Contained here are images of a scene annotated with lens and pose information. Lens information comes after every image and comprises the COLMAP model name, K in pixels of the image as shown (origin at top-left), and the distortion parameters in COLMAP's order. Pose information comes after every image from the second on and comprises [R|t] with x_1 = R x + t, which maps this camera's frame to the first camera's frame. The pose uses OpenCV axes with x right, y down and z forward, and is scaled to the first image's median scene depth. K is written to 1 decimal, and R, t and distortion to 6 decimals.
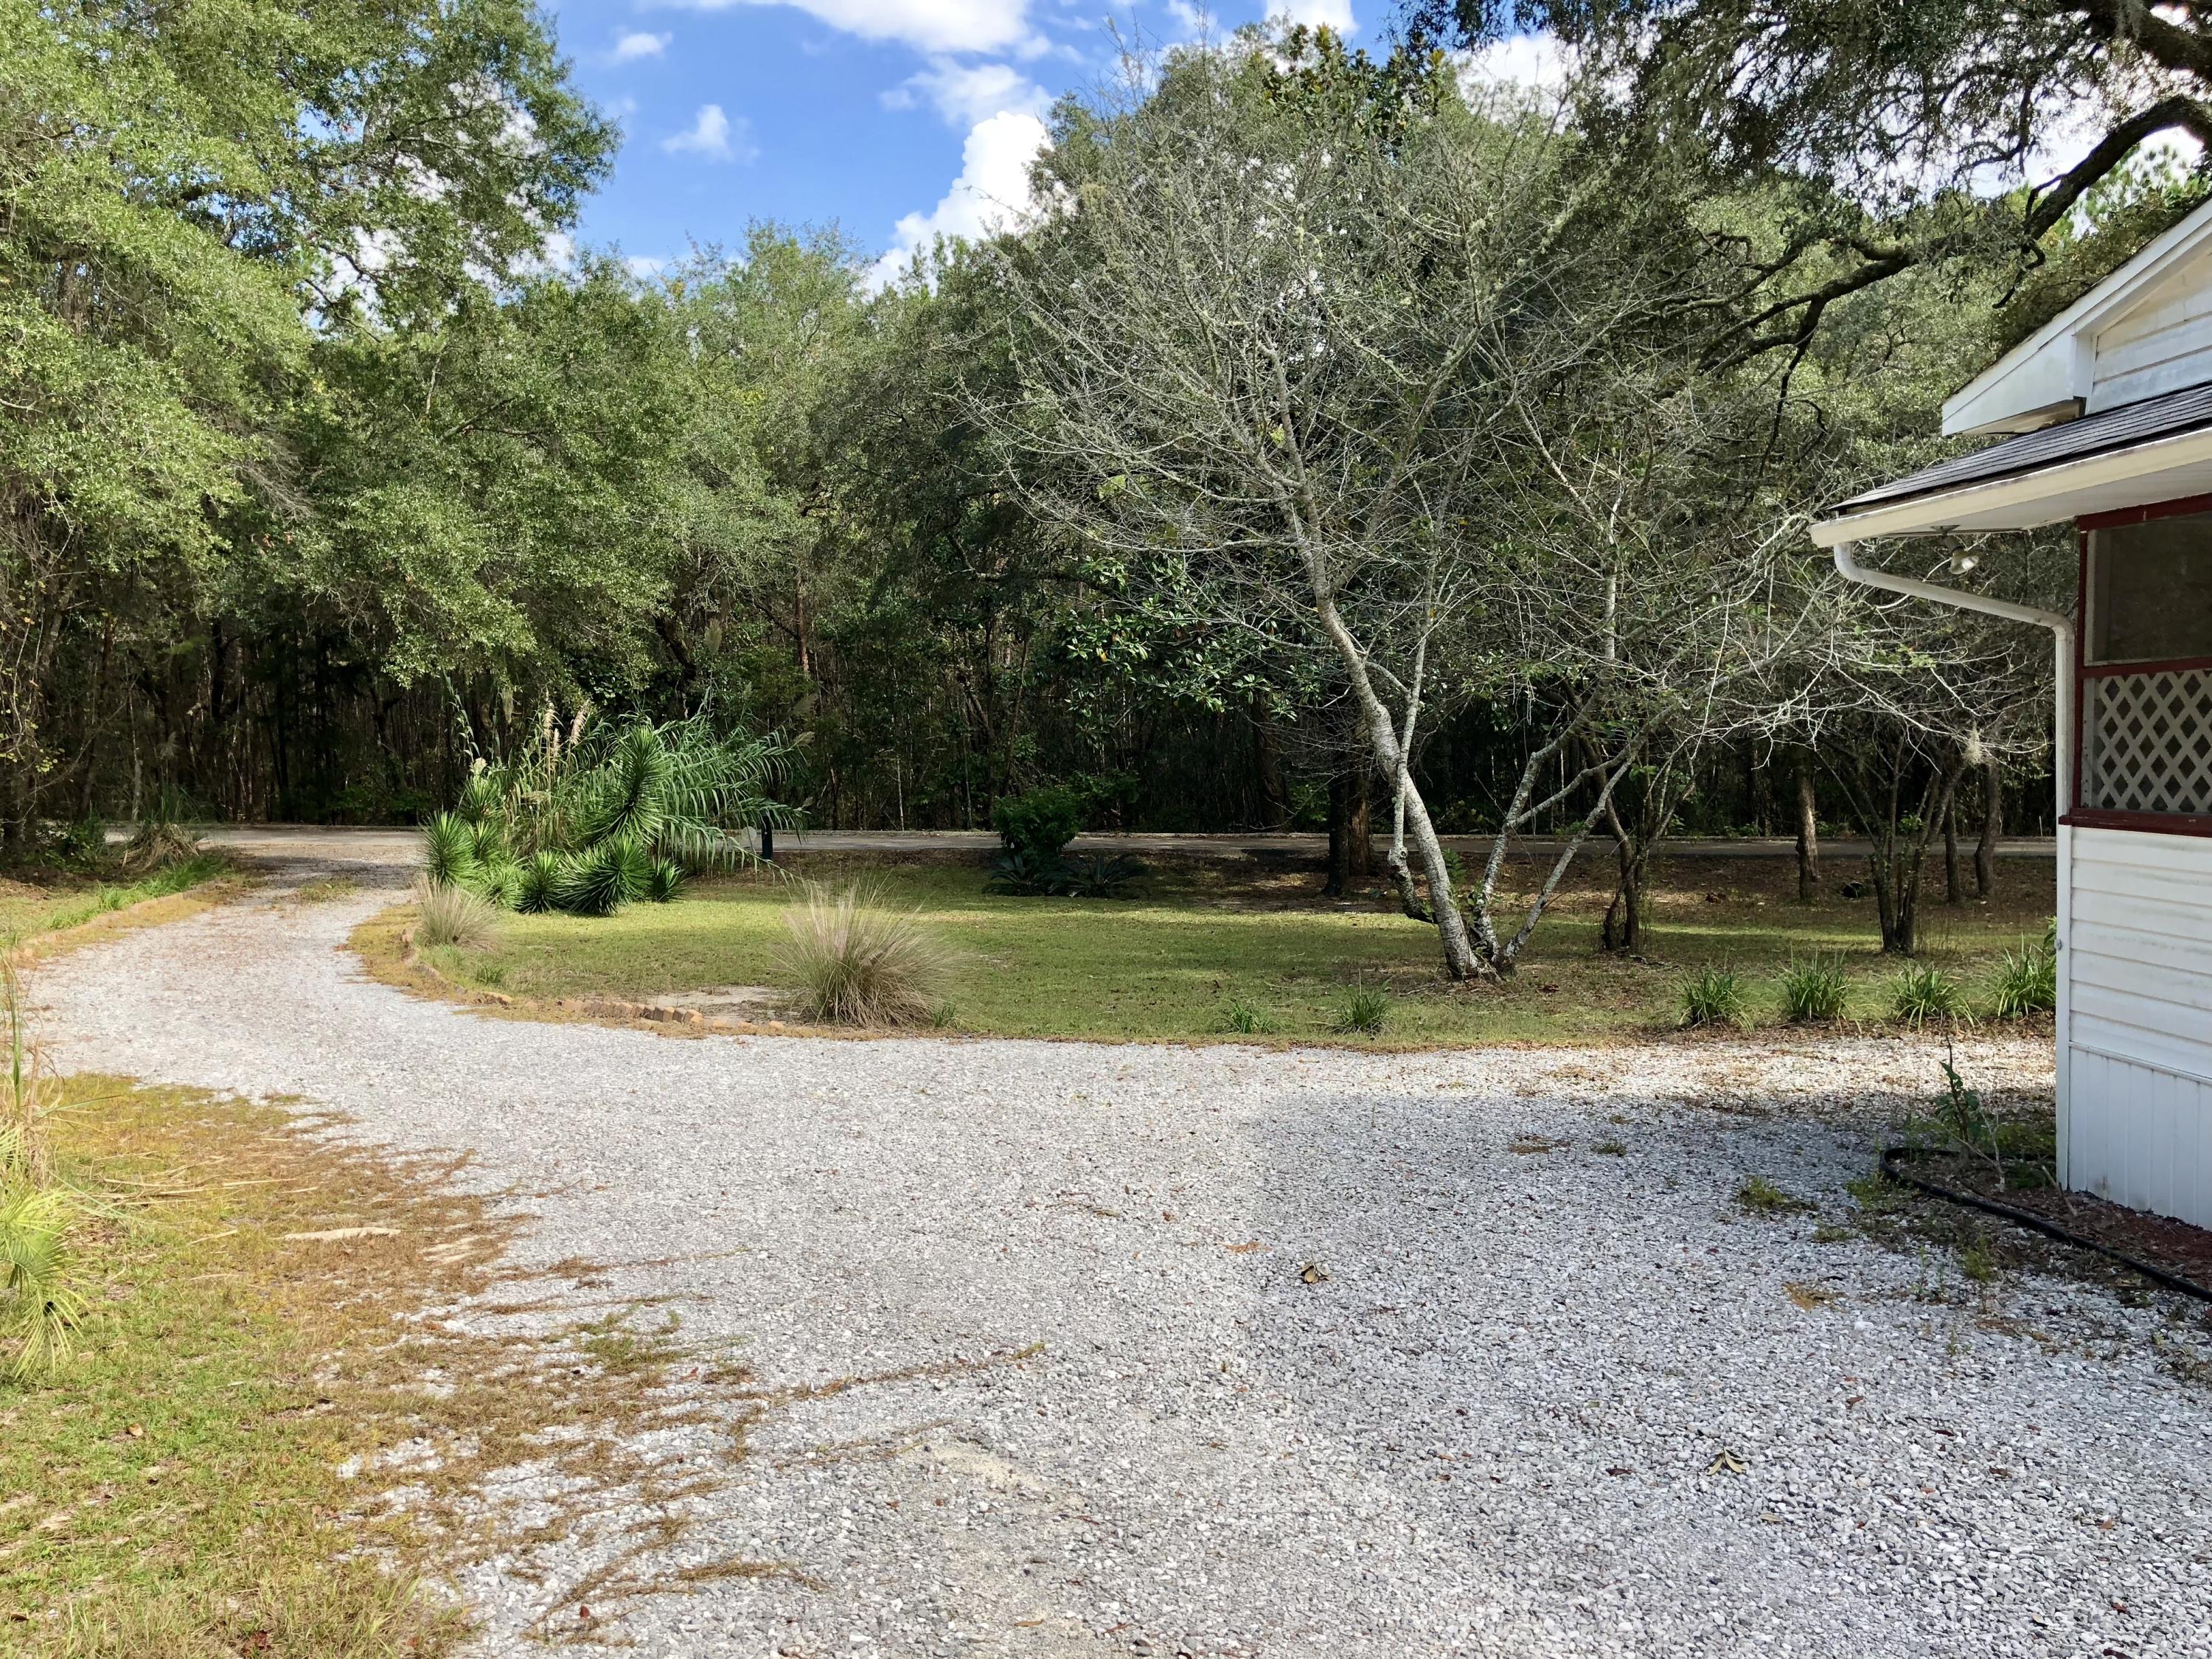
lens RADIAL K [[1803.2, 0, 1171.6], [0, 1803.2, 825.0], [0, 0, 1]] dist [0.003690, 0.005172]
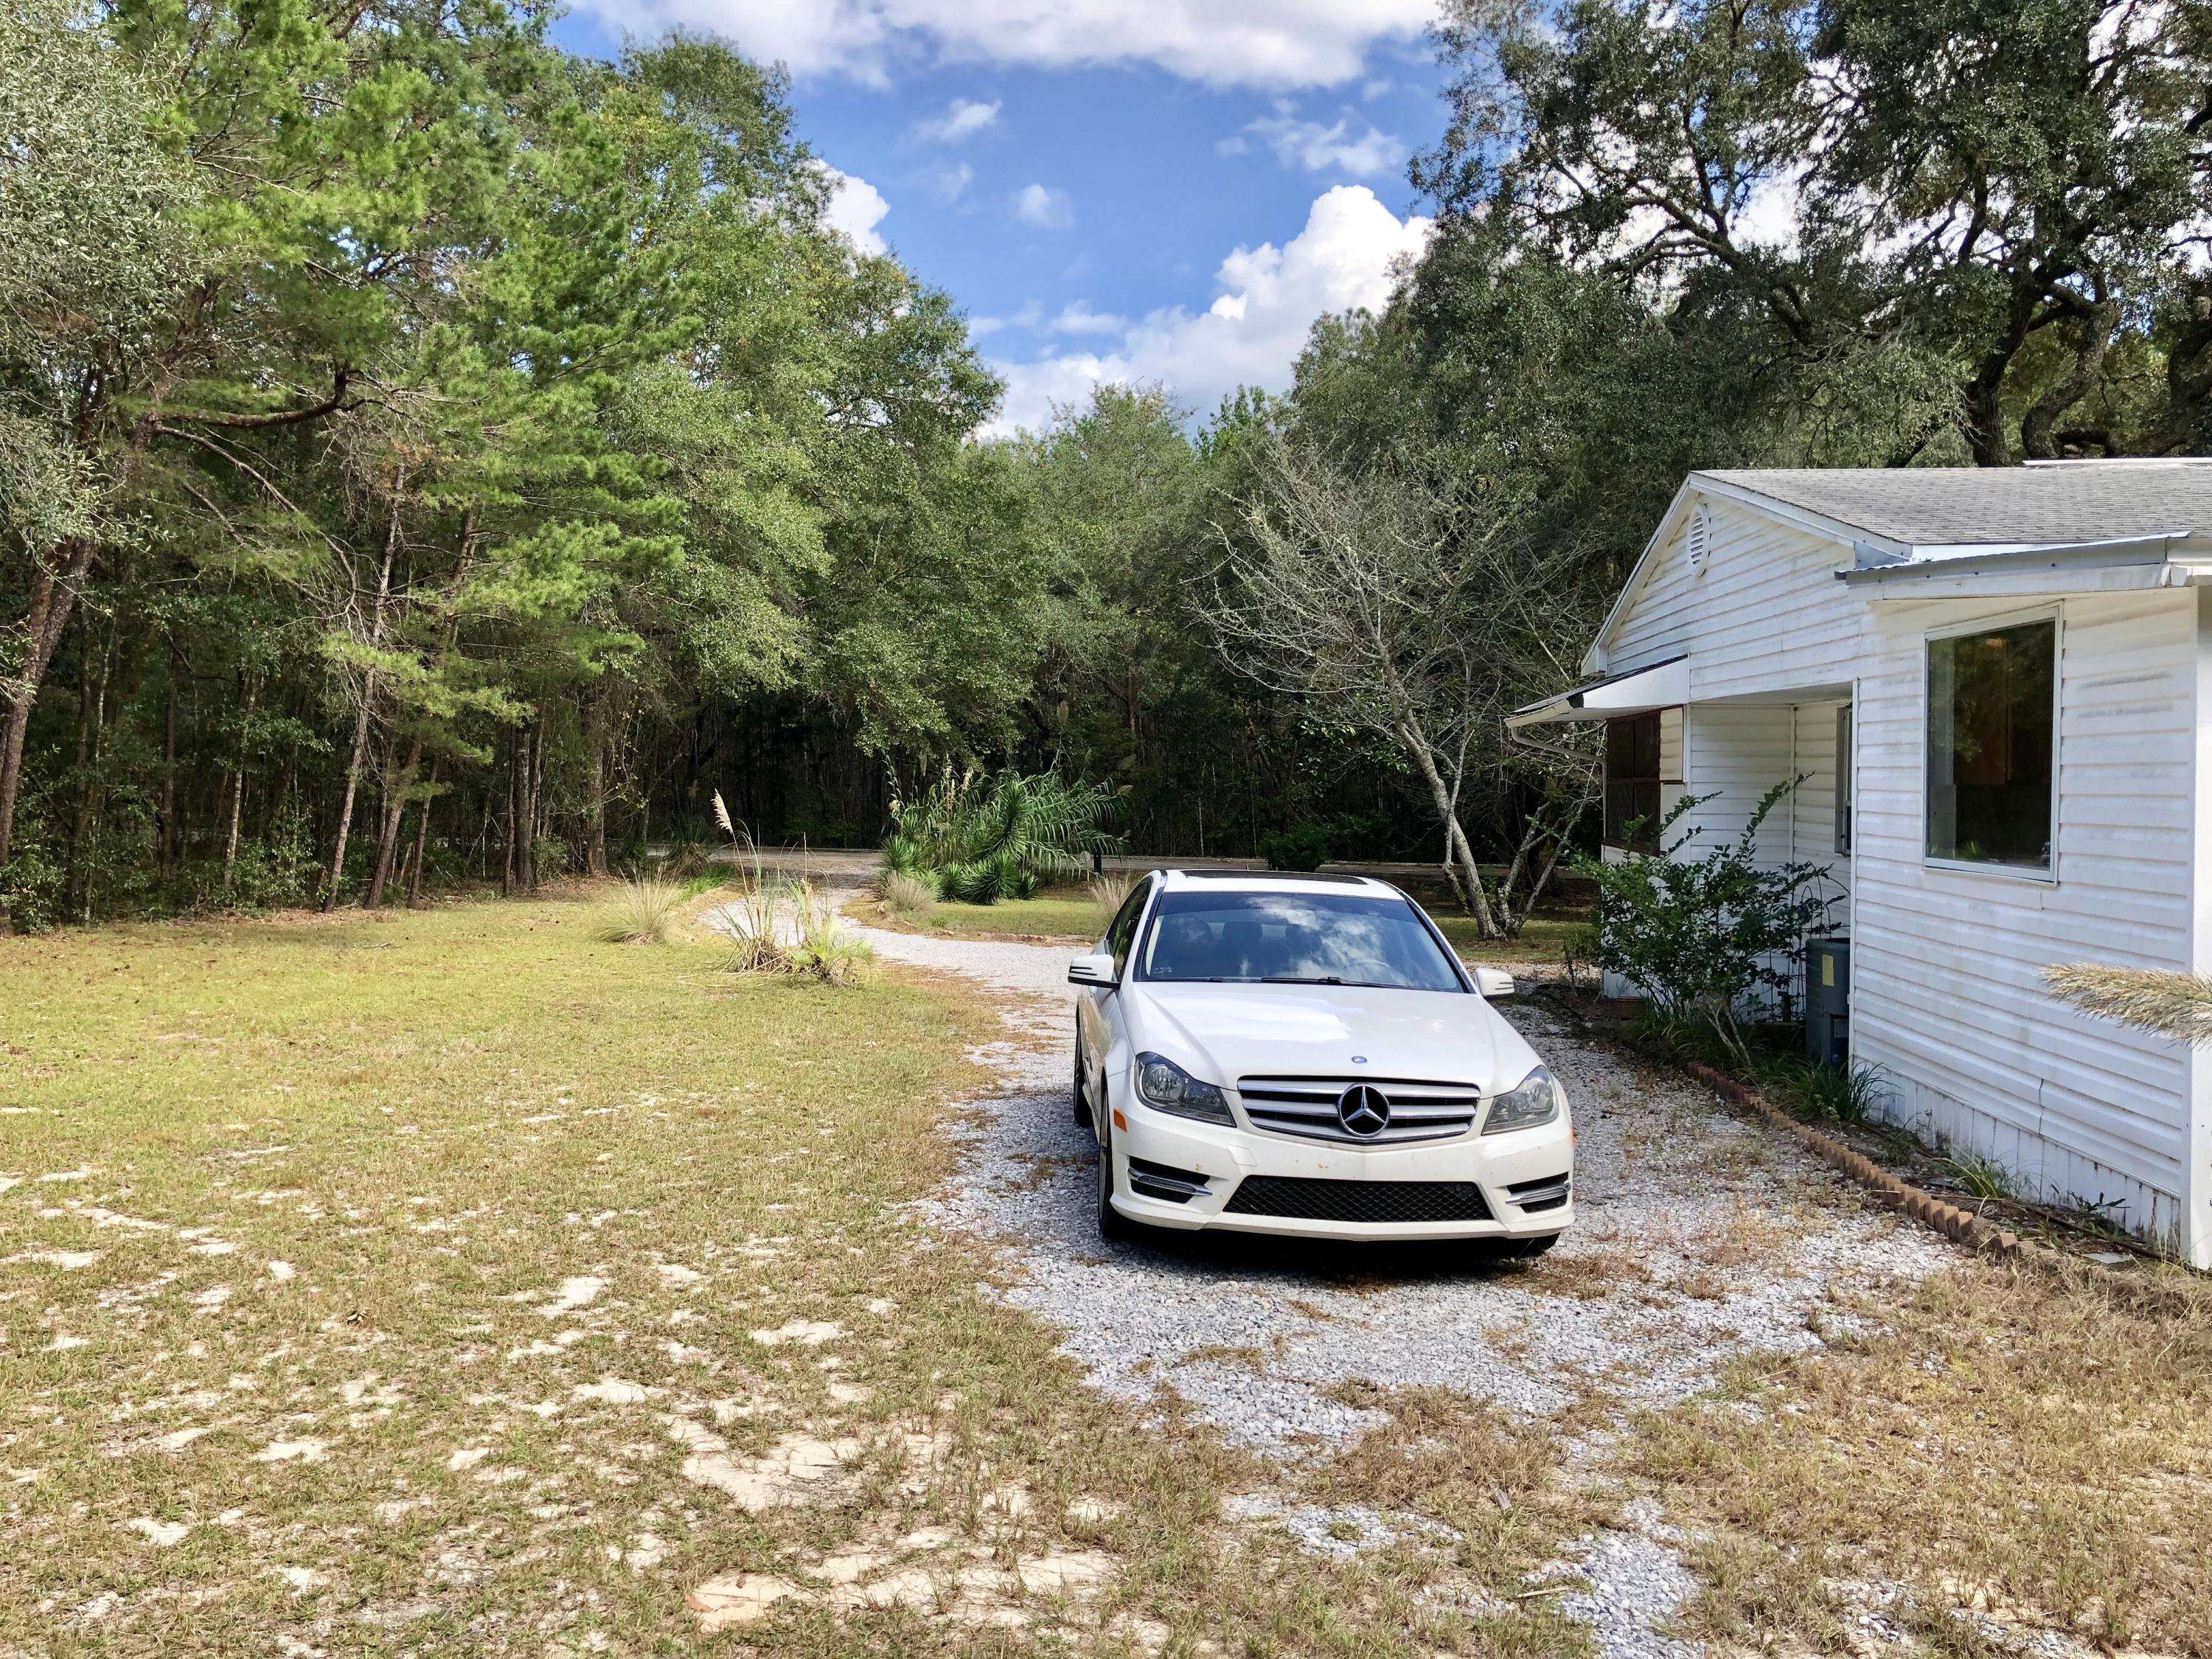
lens RADIAL K [[1841.3, 0, 1105.7], [0, 1841.3, 818.2], [0, 0, 1]] dist [0.035507, -0.002806]
pose [[0.974396, 0.010020, -0.224615, 0.130133], [-0.015469, 0.999627, -0.022514, 0.009816], [0.224305, 0.025412, 0.974188, -0.495219]]
